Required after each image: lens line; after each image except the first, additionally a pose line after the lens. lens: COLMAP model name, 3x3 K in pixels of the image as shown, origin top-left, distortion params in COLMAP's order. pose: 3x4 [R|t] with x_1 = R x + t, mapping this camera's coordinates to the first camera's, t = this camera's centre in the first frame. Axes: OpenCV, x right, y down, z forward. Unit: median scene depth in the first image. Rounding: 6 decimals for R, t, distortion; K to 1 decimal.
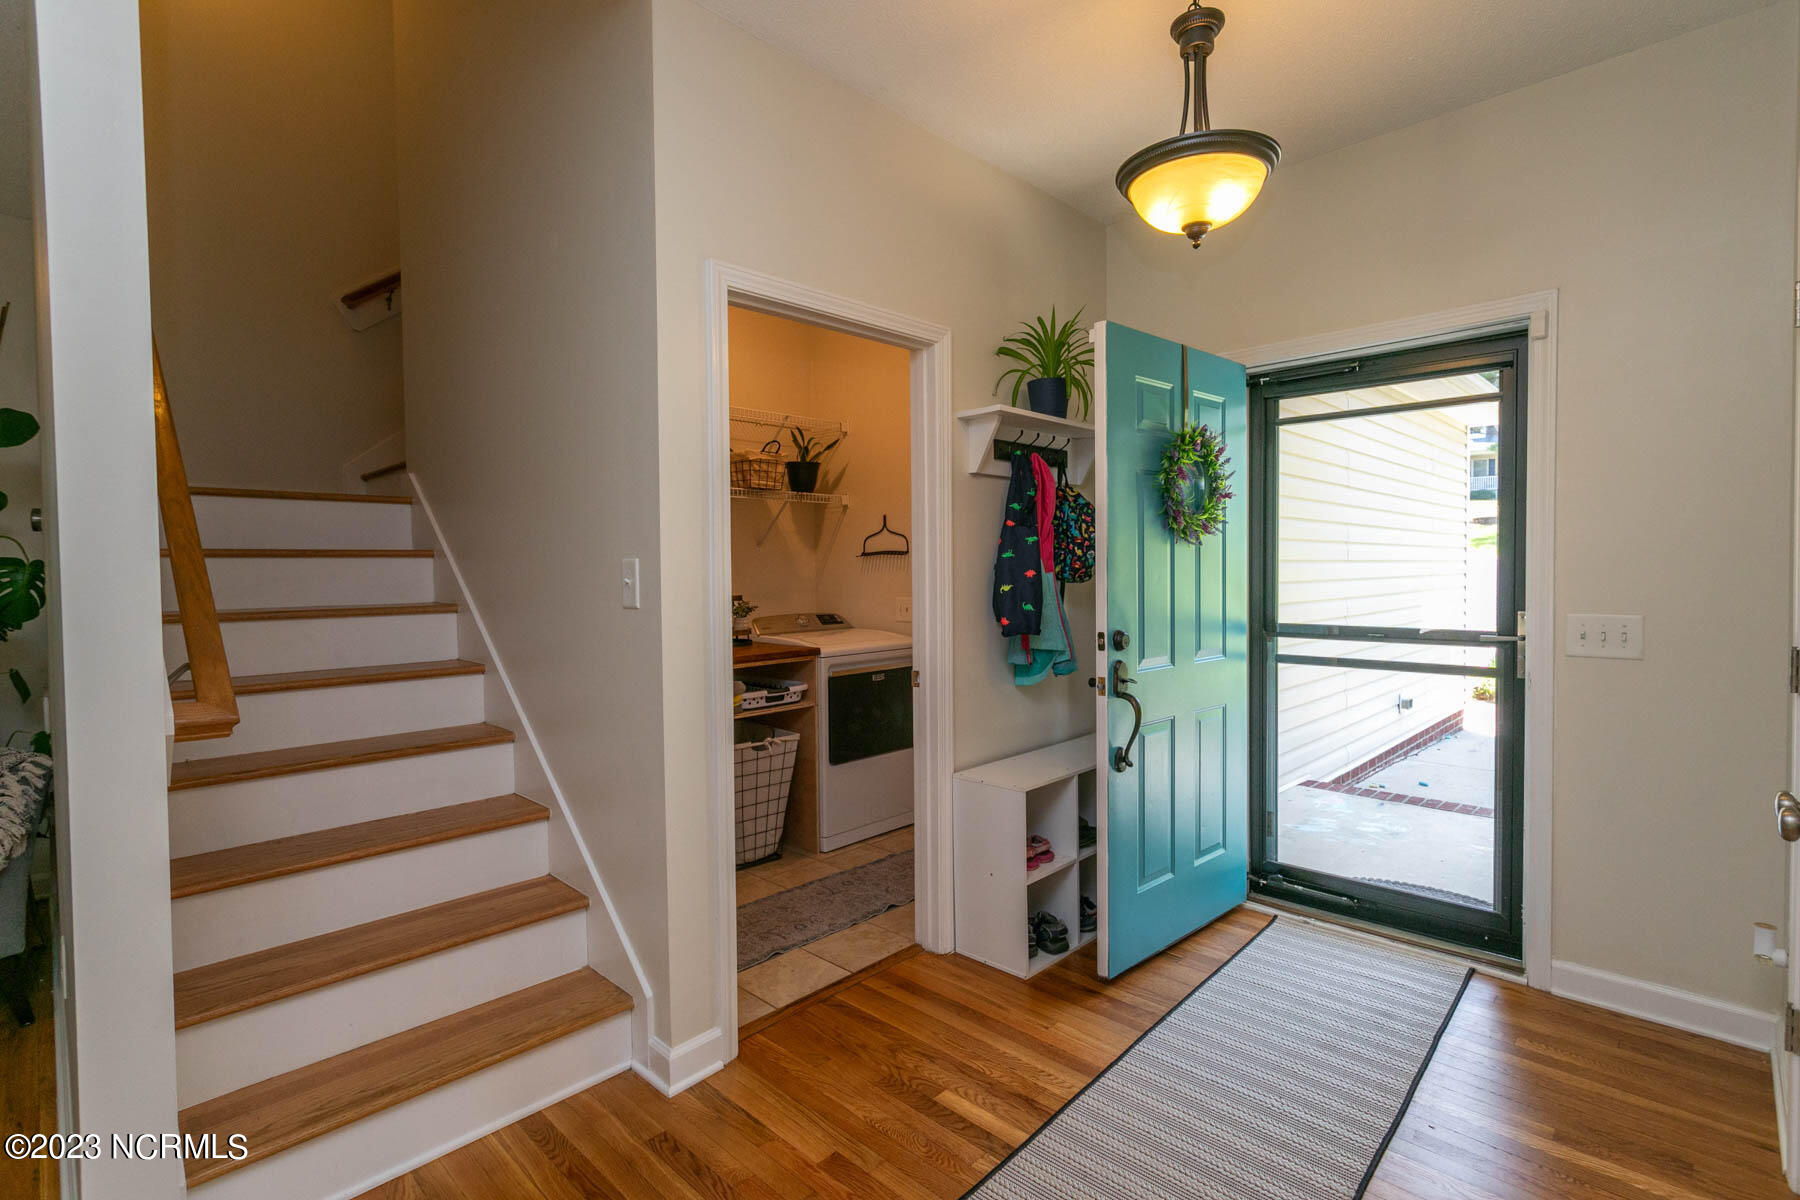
lens RADIAL K [[846.6, 0, 904.6], [0, 846.6, 593.0], [0, 0, 1]] dist [0.006044, 0.001007]
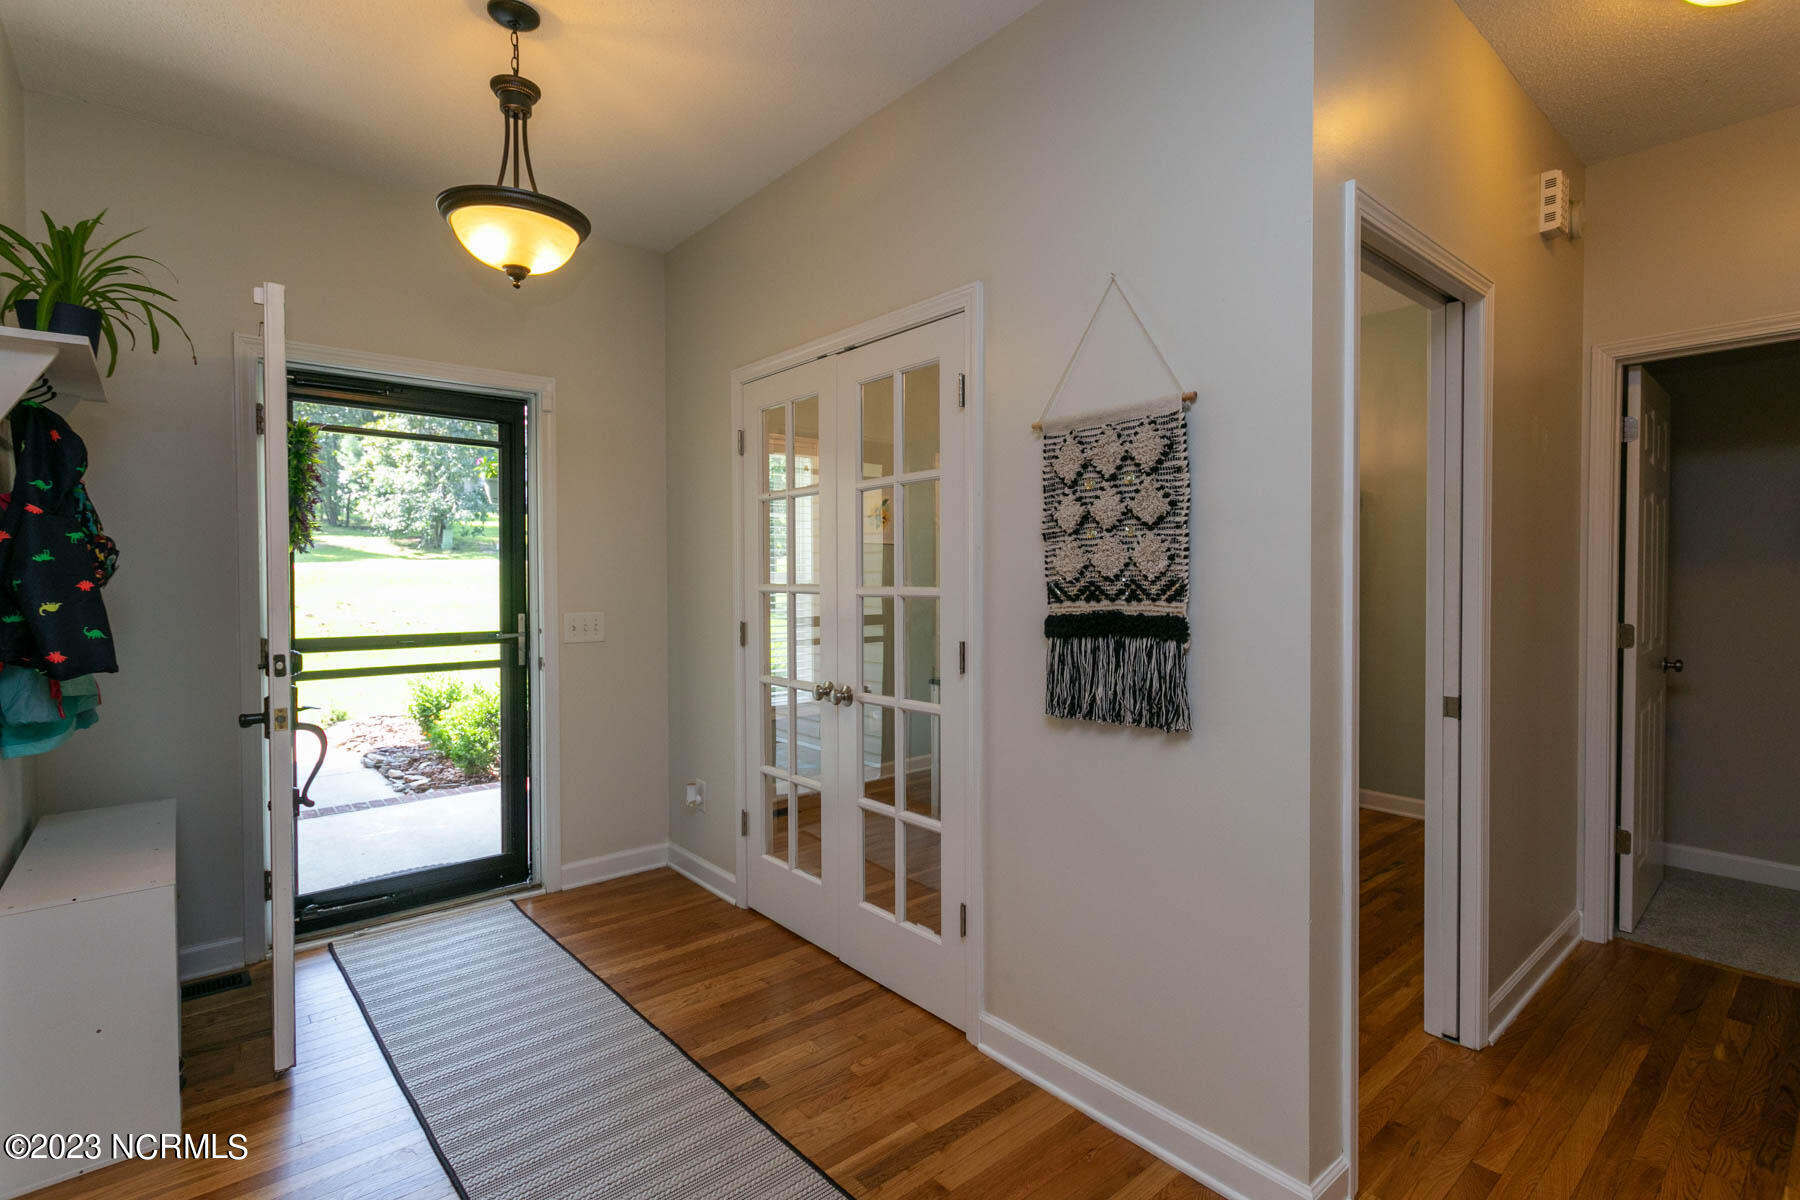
lens RADIAL K [[846.6, 0, 904.2], [0, 846.6, 594.6], [0, 0, 1]] dist [0.006044, 0.001007]
pose [[0.096227, -0.011940, 0.995288, -0.510169], [0.029656, 0.999519, 0.009124, -0.002150], [-0.994918, 0.028638, 0.096534, 0.288633]]
